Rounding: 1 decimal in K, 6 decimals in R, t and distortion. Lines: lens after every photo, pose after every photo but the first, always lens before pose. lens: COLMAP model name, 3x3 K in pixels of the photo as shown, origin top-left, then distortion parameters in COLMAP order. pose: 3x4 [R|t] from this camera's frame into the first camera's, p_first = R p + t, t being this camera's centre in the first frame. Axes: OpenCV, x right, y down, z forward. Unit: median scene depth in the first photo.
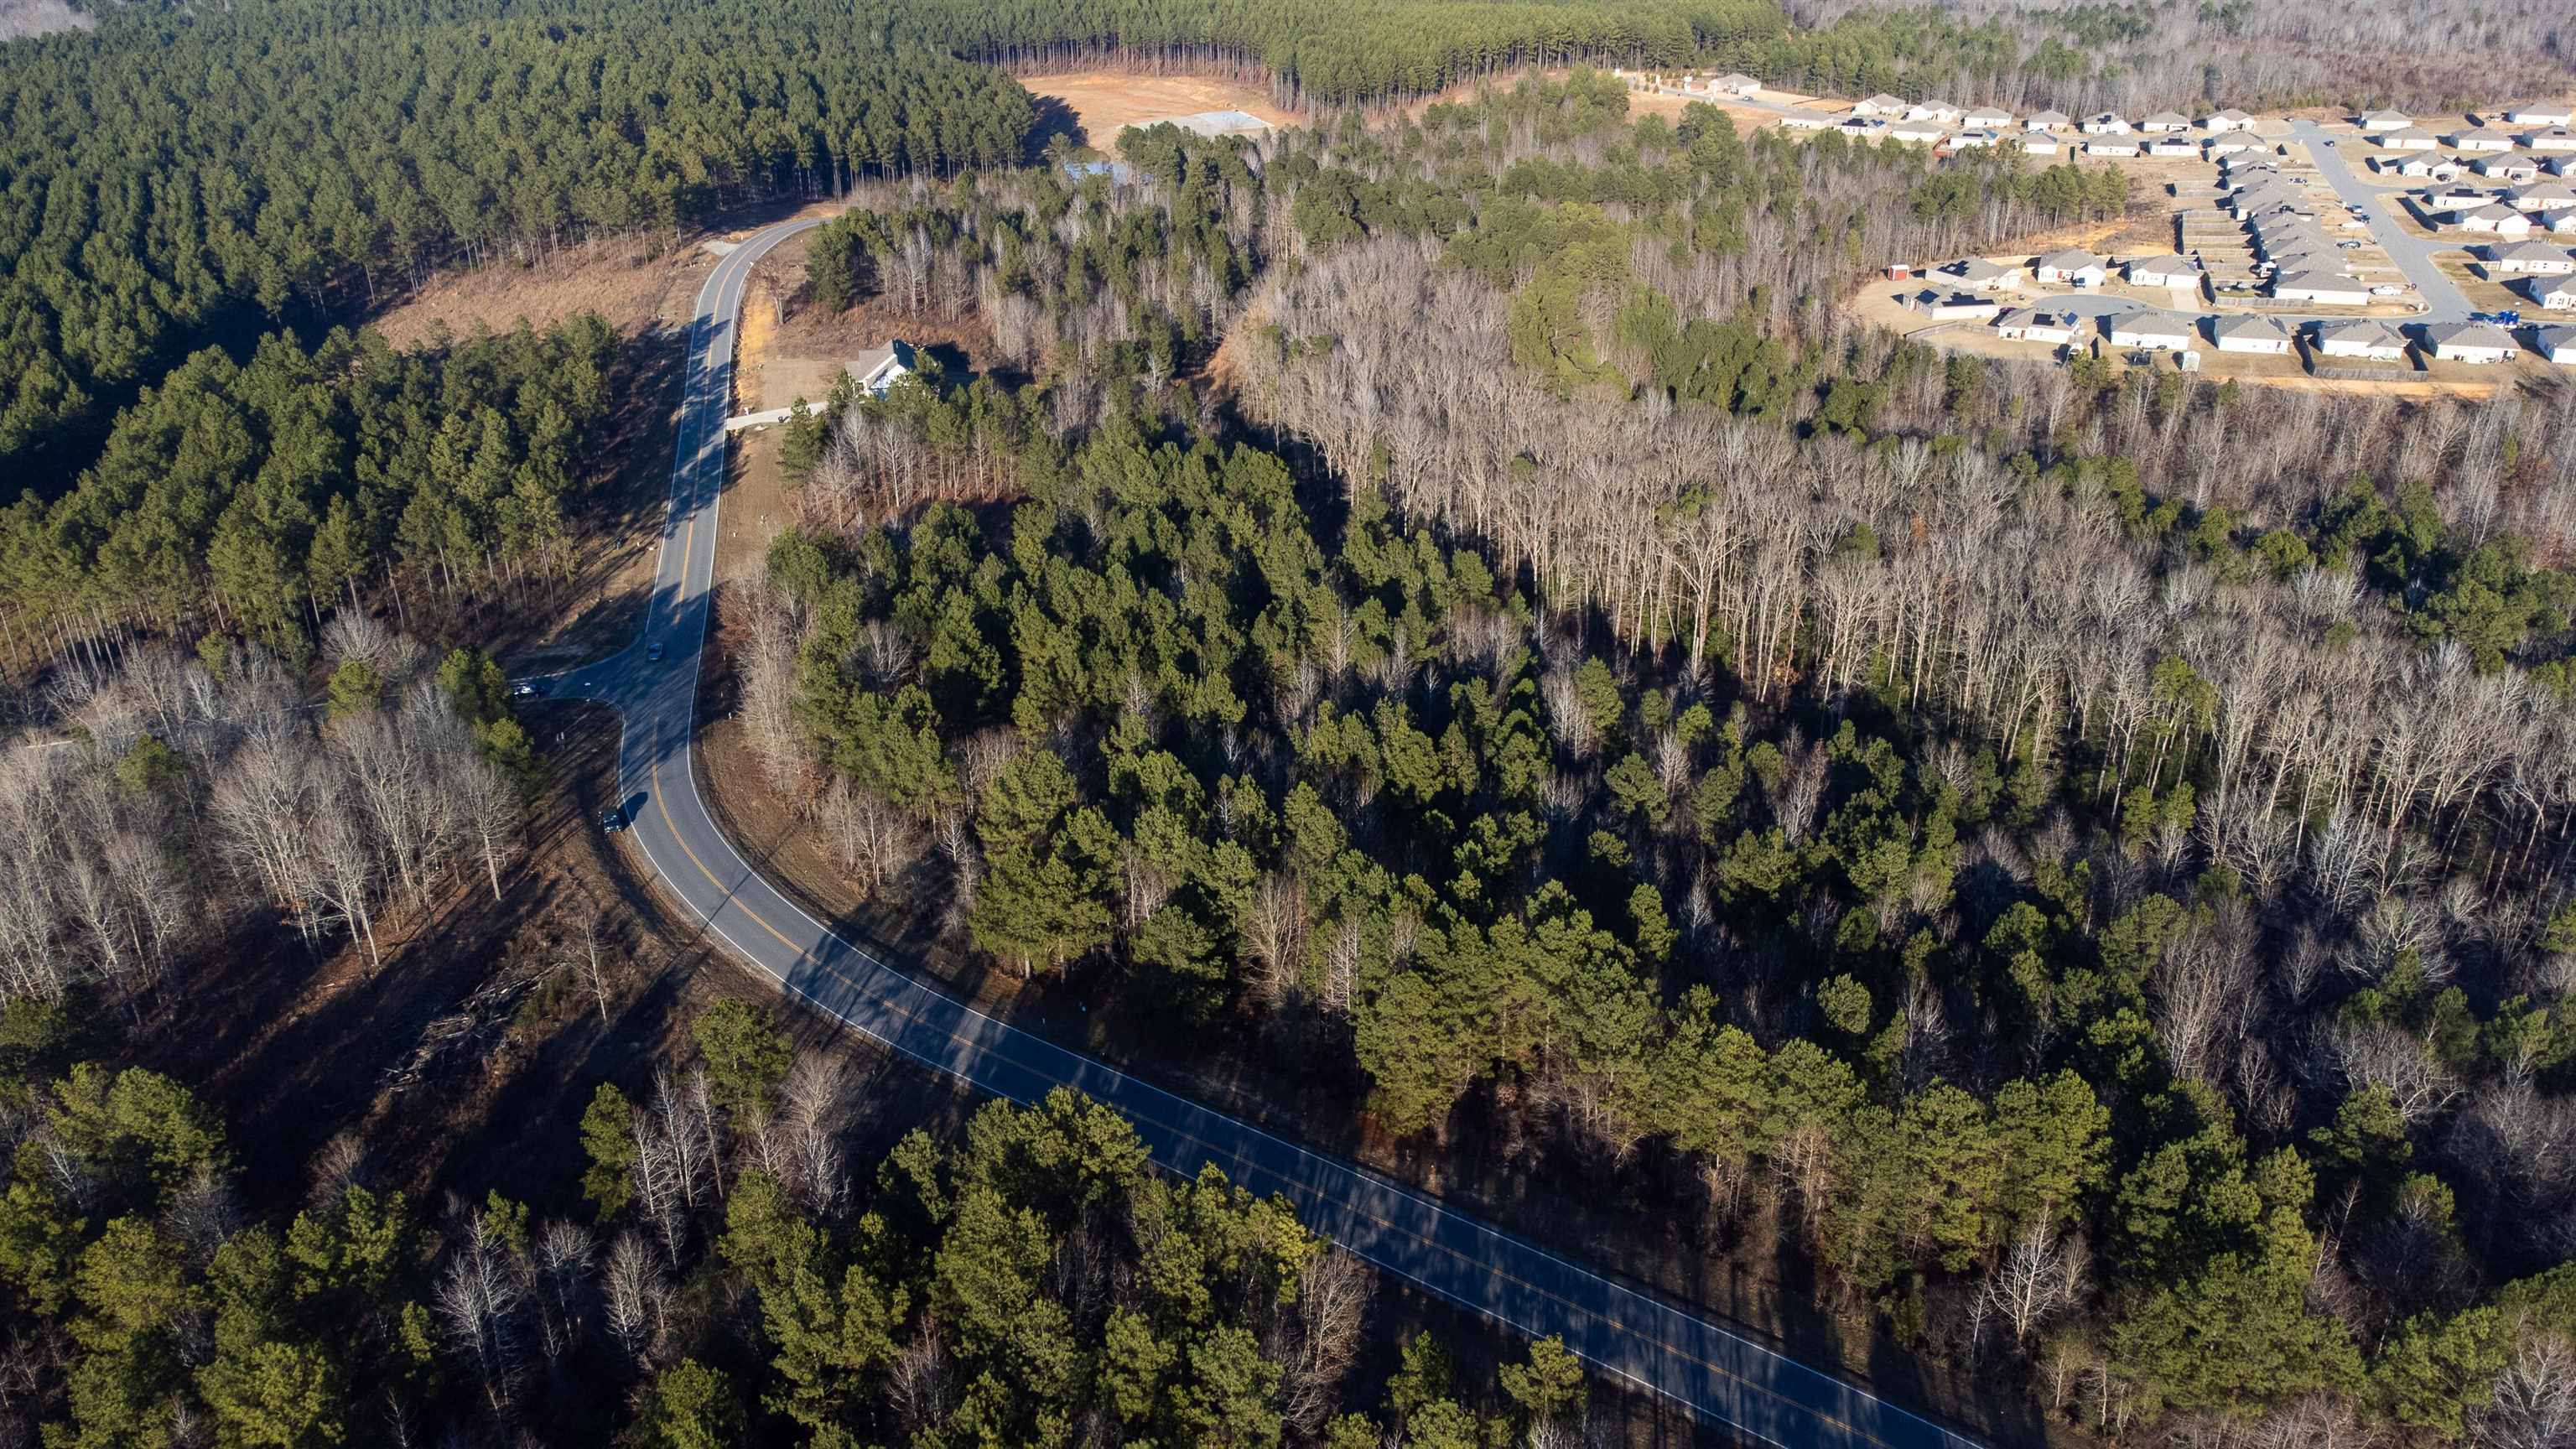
lens RADIAL K [[1917.7, 0, 1288.0], [0, 1917.7, 724.5], [0, 0, 1]] dist [0.018124, 0.065950]
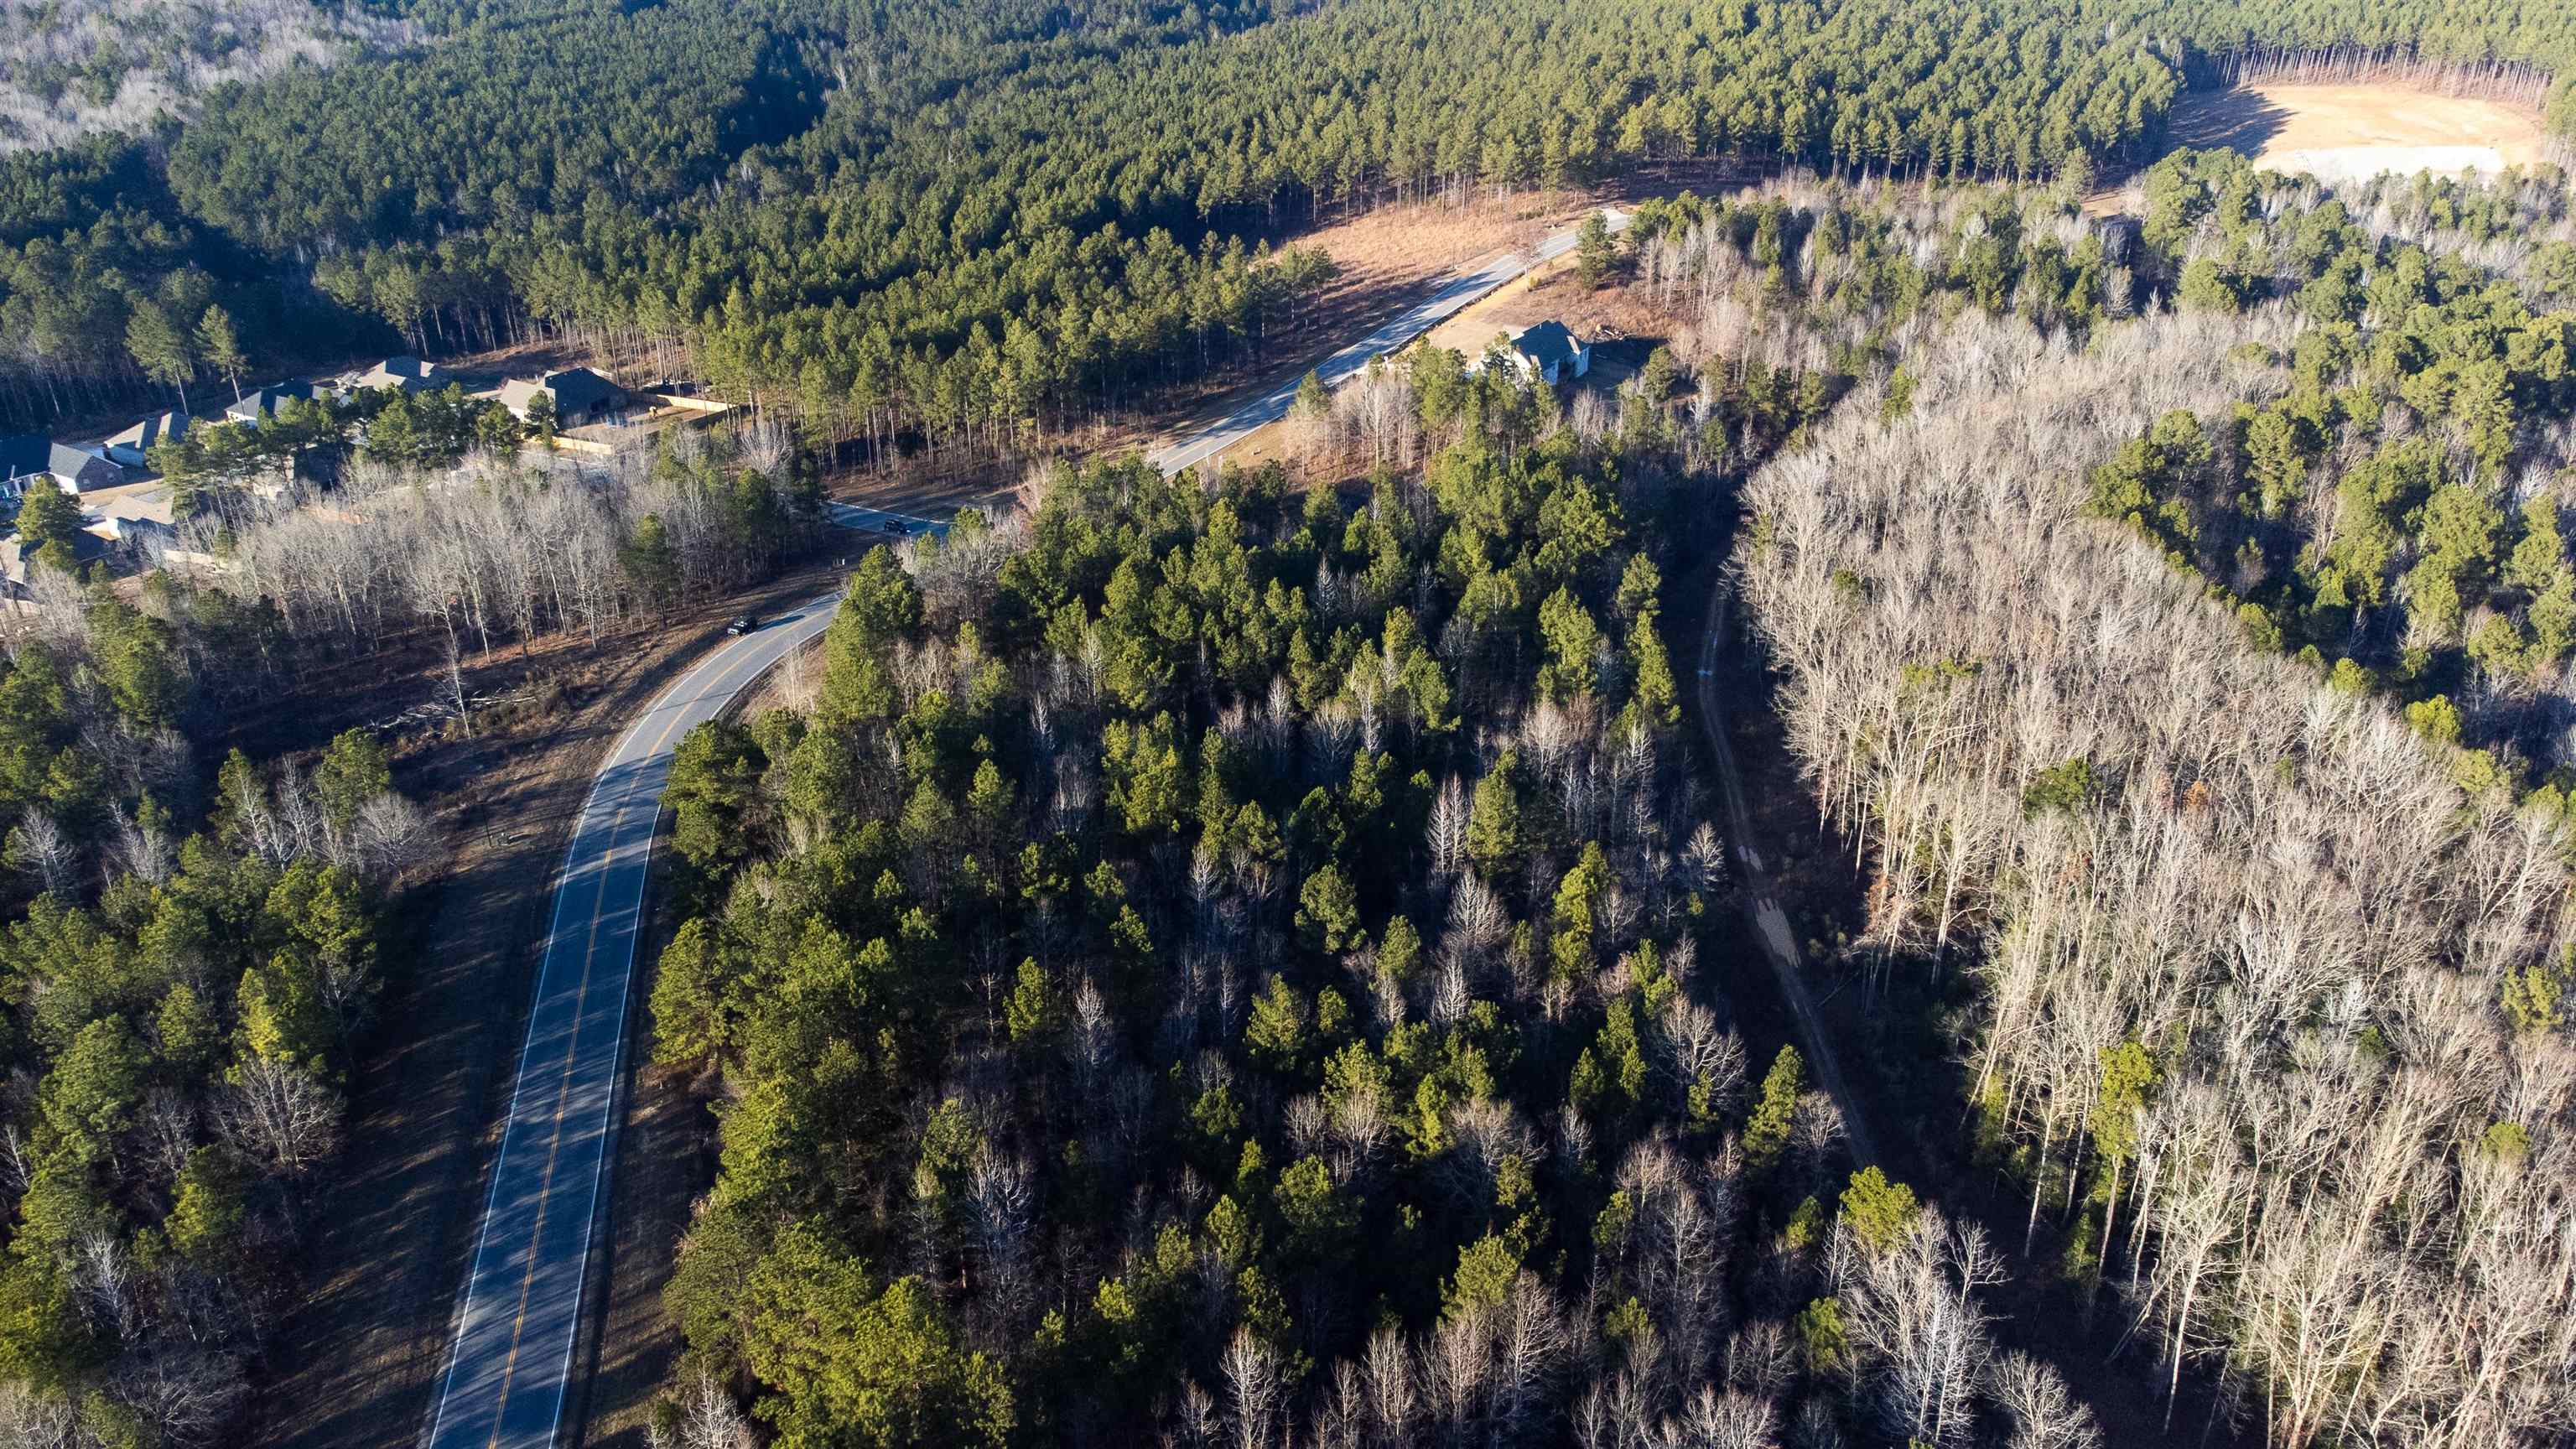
lens RADIAL K [[1917.7, 0, 1288.0], [0, 1917.7, 724.5], [0, 0, 1]] dist [0.018124, 0.065950]
pose [[0.716536, 0.308710, -0.625519, 0.527526], [-0.301632, 0.945689, 0.121201, -0.110772], [0.628963, 0.101832, 0.770738, 0.226970]]
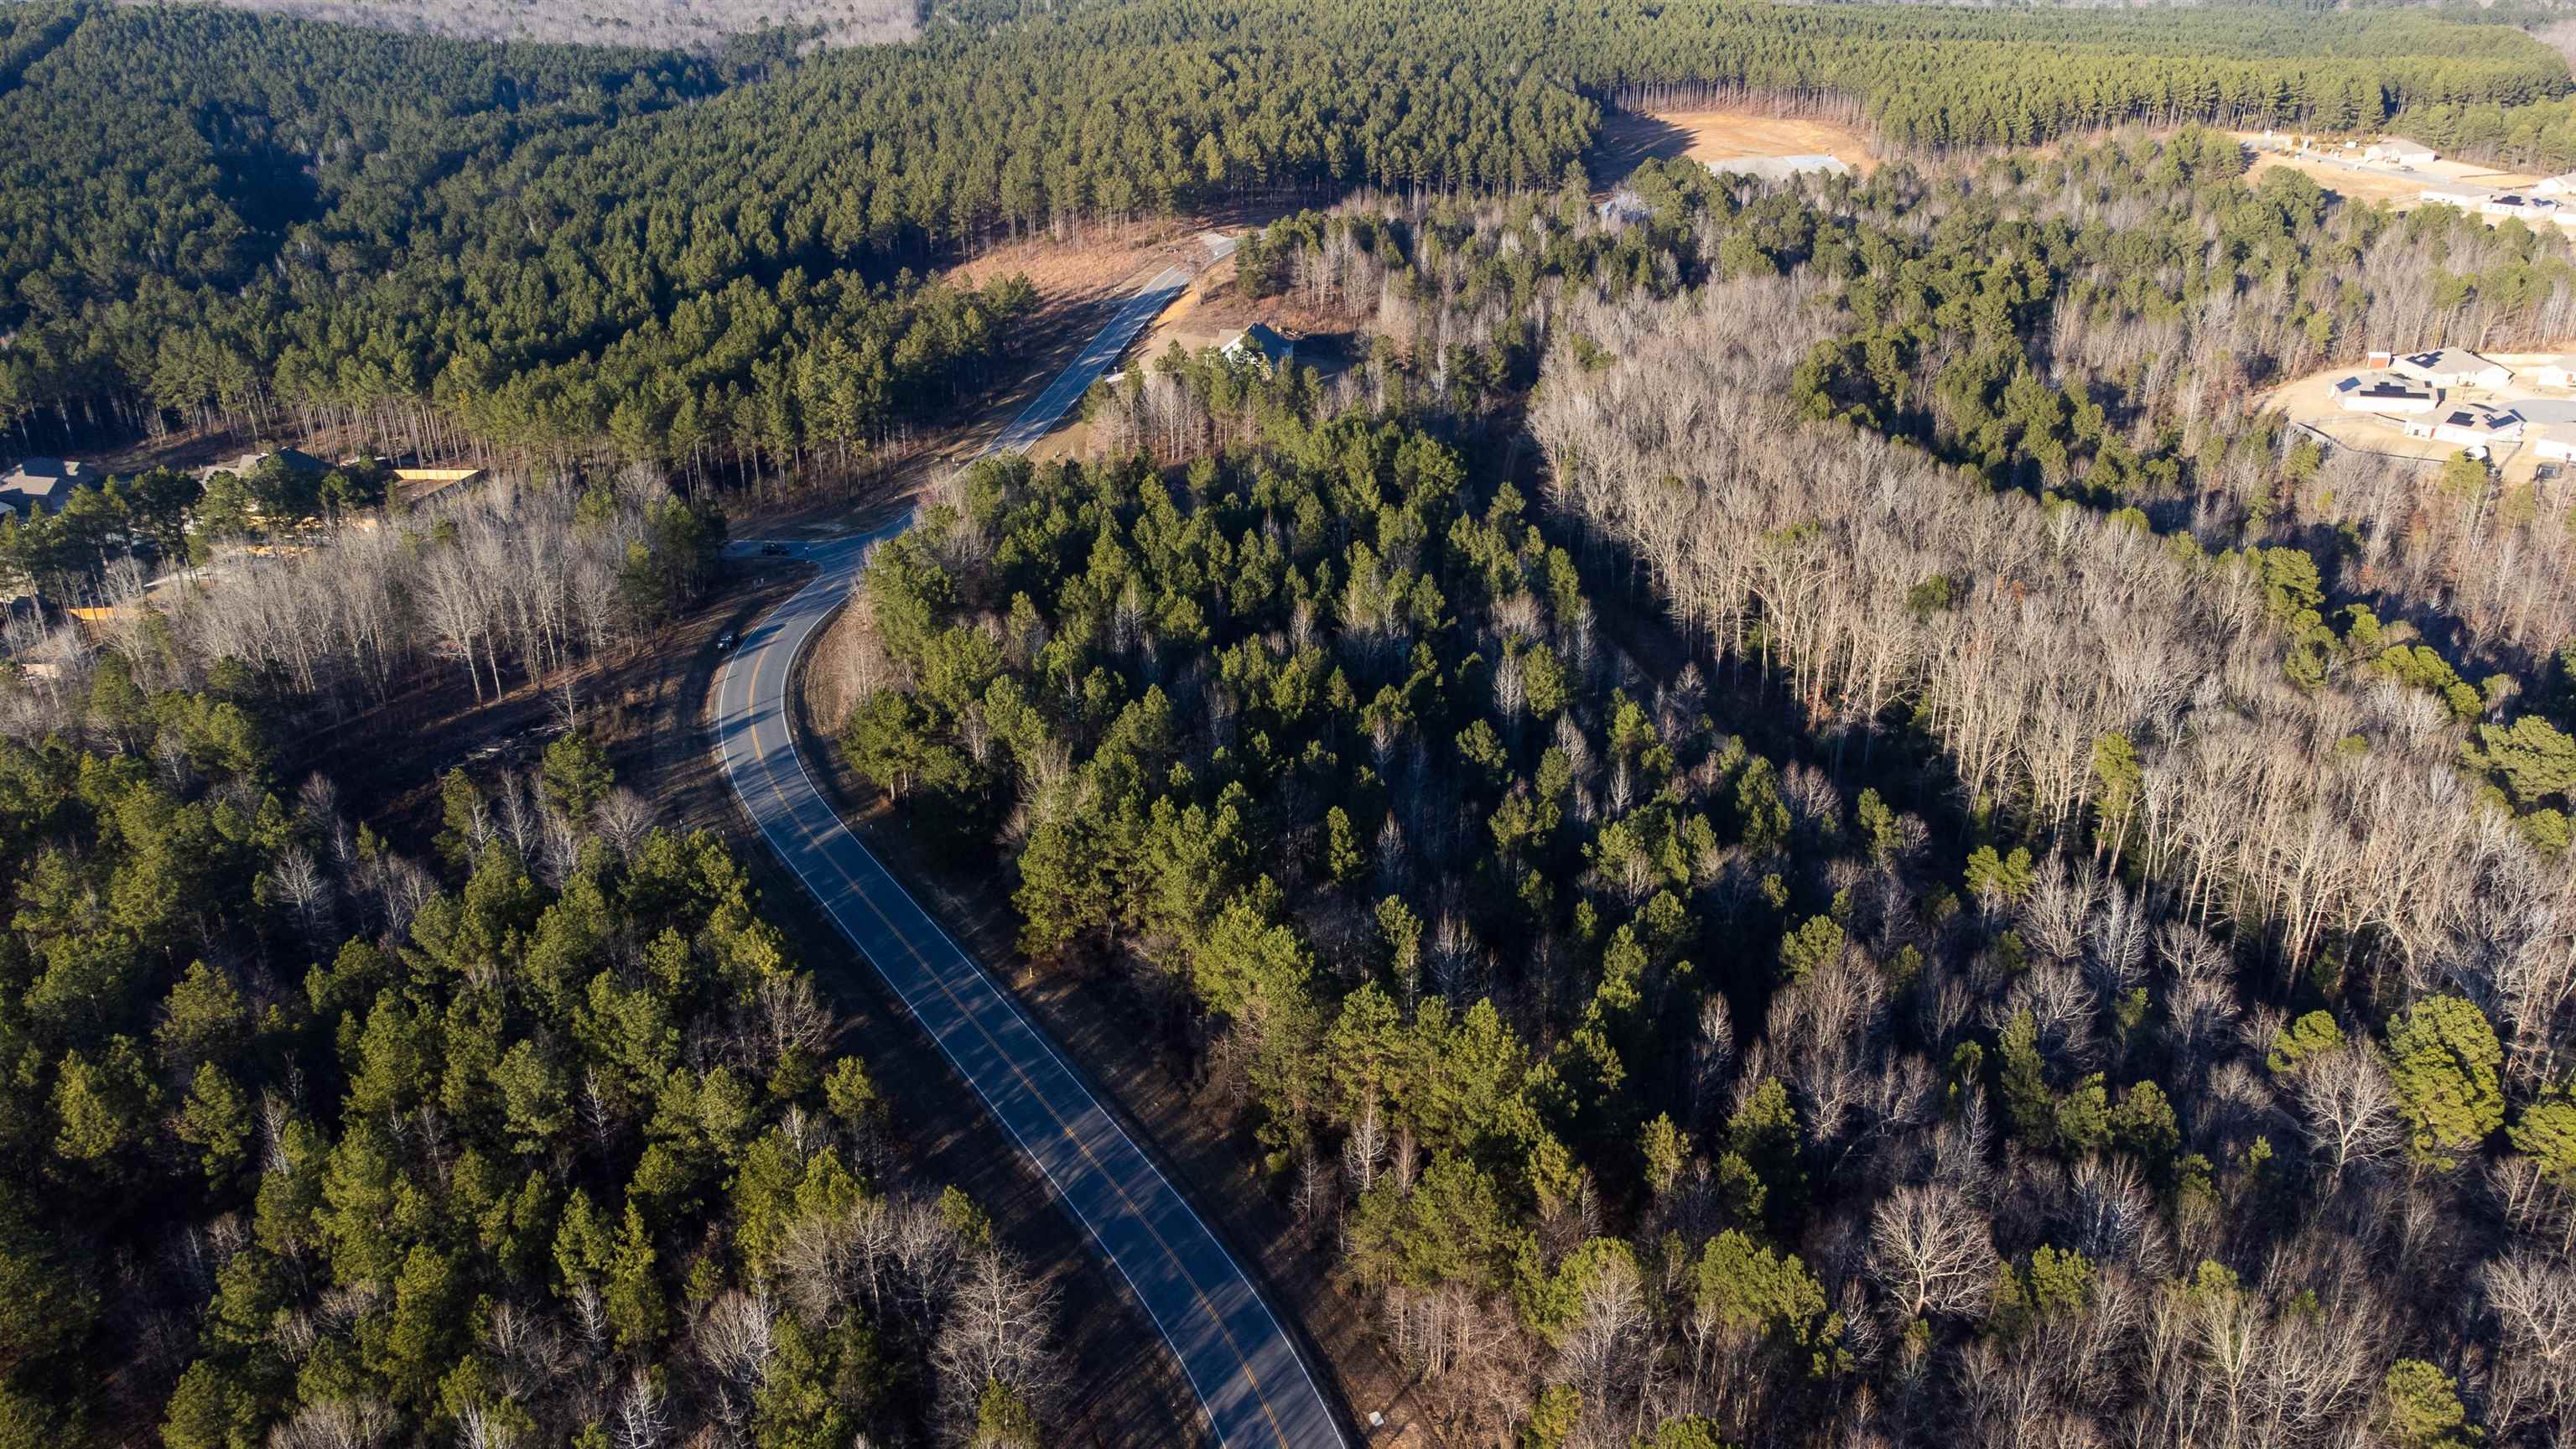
lens RADIAL K [[1917.7, 0, 1288.0], [0, 1917.7, 724.5], [0, 0, 1]] dist [0.018124, 0.065950]
pose [[0.912799, 0.171225, -0.370784, 0.365525], [-0.178722, 0.983795, 0.014328, 0.016182], [0.367229, 0.053189, 0.928608, -0.029859]]
